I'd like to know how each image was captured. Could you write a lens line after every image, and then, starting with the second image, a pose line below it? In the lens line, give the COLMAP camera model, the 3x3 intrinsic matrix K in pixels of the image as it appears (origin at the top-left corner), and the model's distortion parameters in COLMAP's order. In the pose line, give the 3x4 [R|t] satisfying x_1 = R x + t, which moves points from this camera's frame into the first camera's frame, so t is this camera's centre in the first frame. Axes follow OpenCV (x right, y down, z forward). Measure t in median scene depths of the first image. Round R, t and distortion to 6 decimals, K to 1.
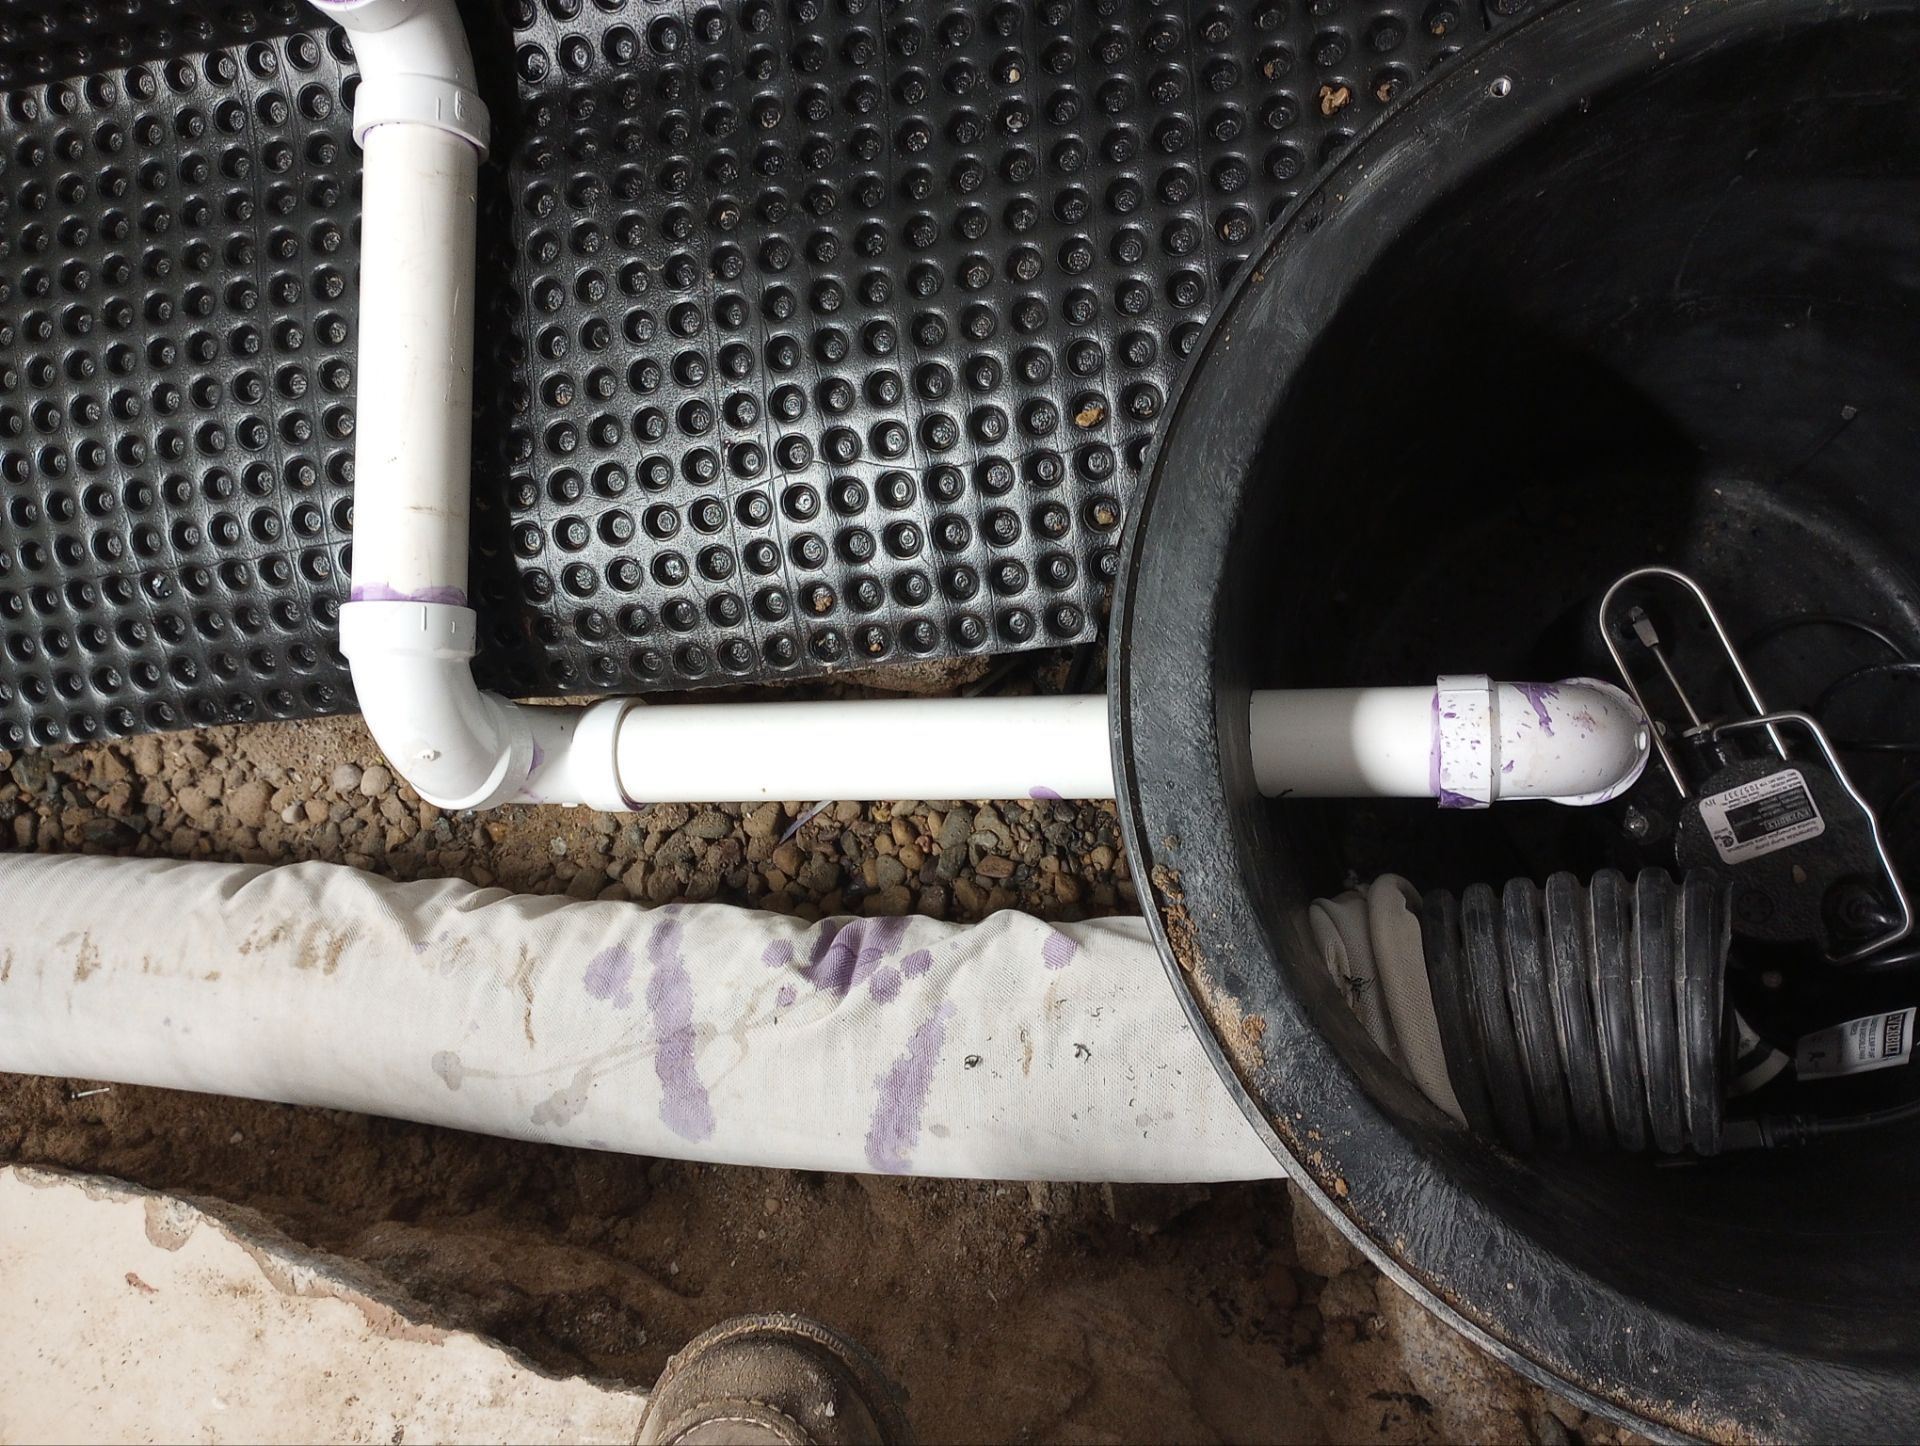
lens RADIAL K [[1638.5, 0, 960.0], [0, 1638.5, 723.0], [0, 0, 1]] dist [0.080312, -0.115446]
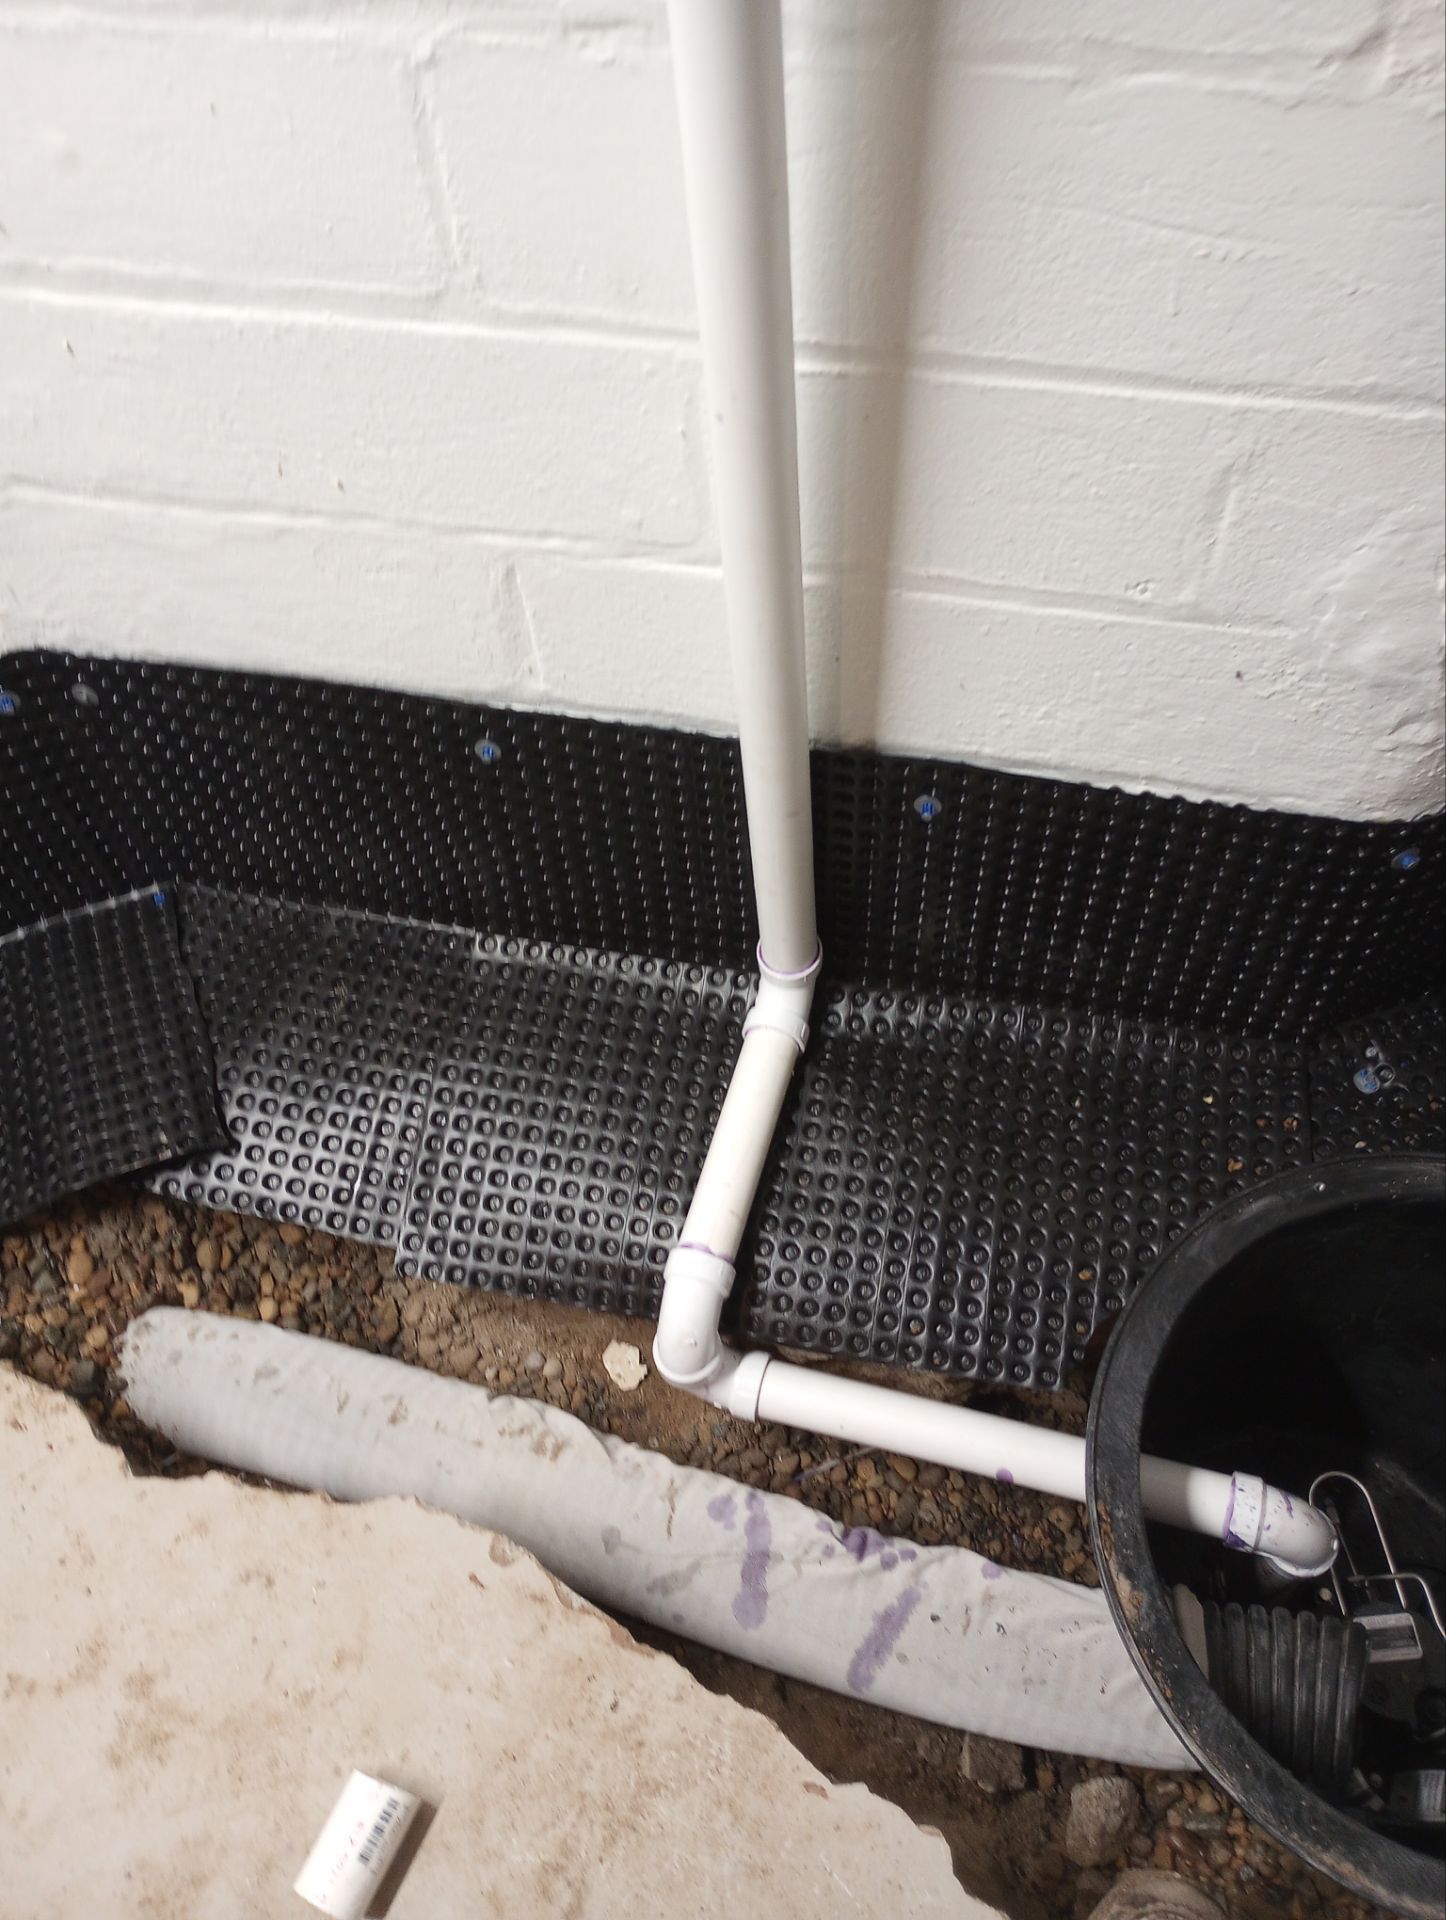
lens RADIAL K [[1676.8, 0, 723.0], [0, 1676.8, 960.0], [0, 0, 1]] dist [0.122908, -0.141455]
pose [[0.950912, 0.309280, 0.010593, -0.417959], [-0.280405, 0.875605, -0.393304, 0.353800], [-0.130916, 0.371027, 0.919347, -0.825309]]
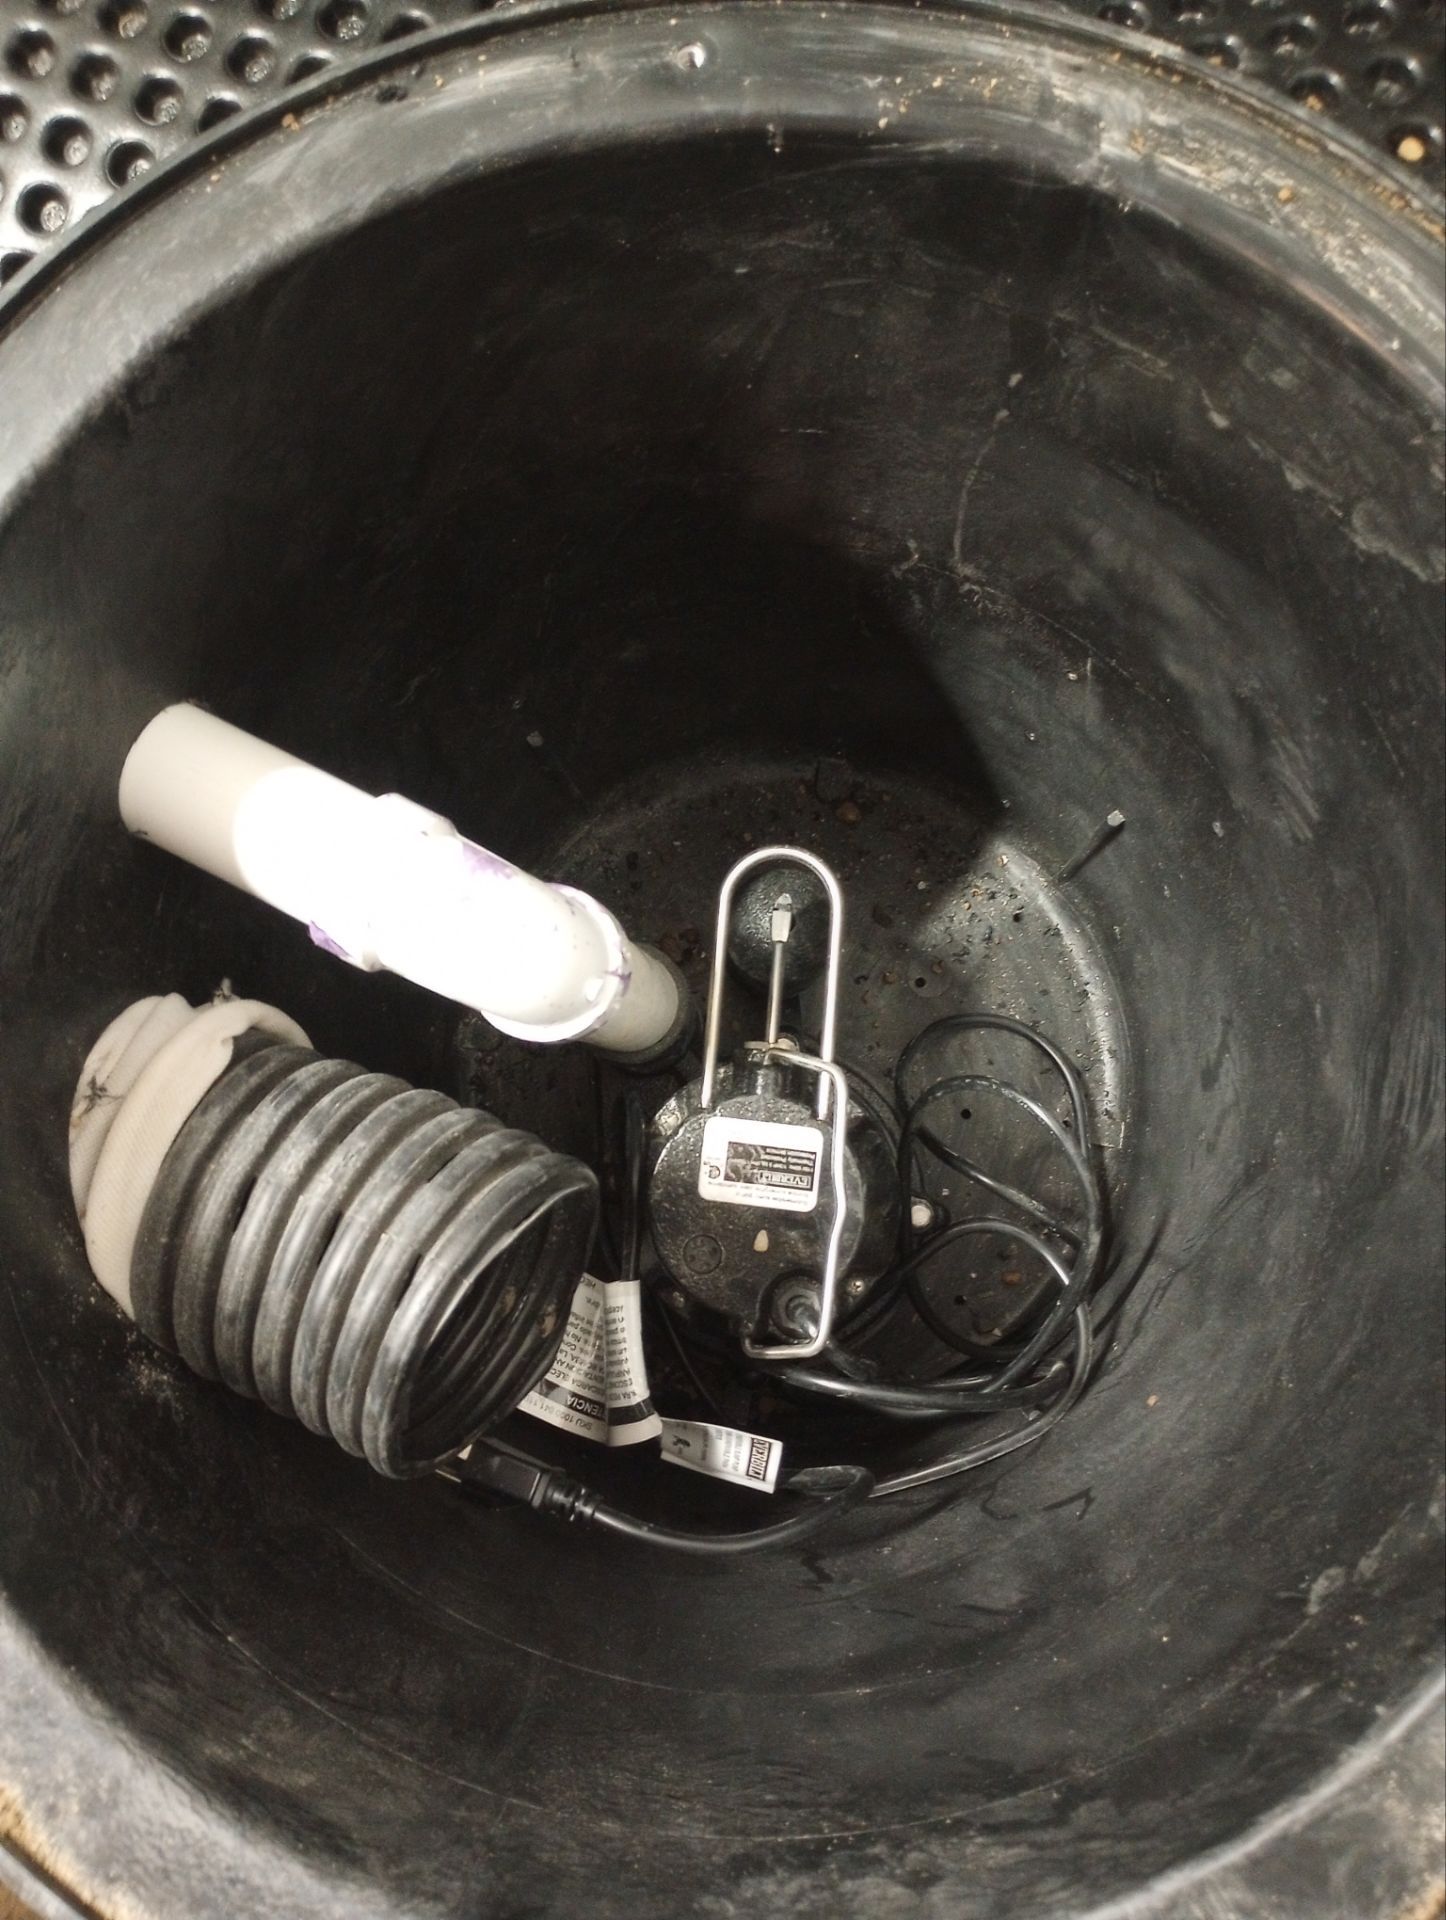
lens RADIAL K [[1638.5, 0, 723.0], [0, 1638.5, 960.0], [0, 0, 1]] dist [0.080312, -0.115446]
pose [[0.874651, 0.465309, 0.135916, 0.336371], [-0.470006, 0.882659, 0.002818, -0.032094], [-0.118657, -0.066346, 0.990716, 0.195563]]
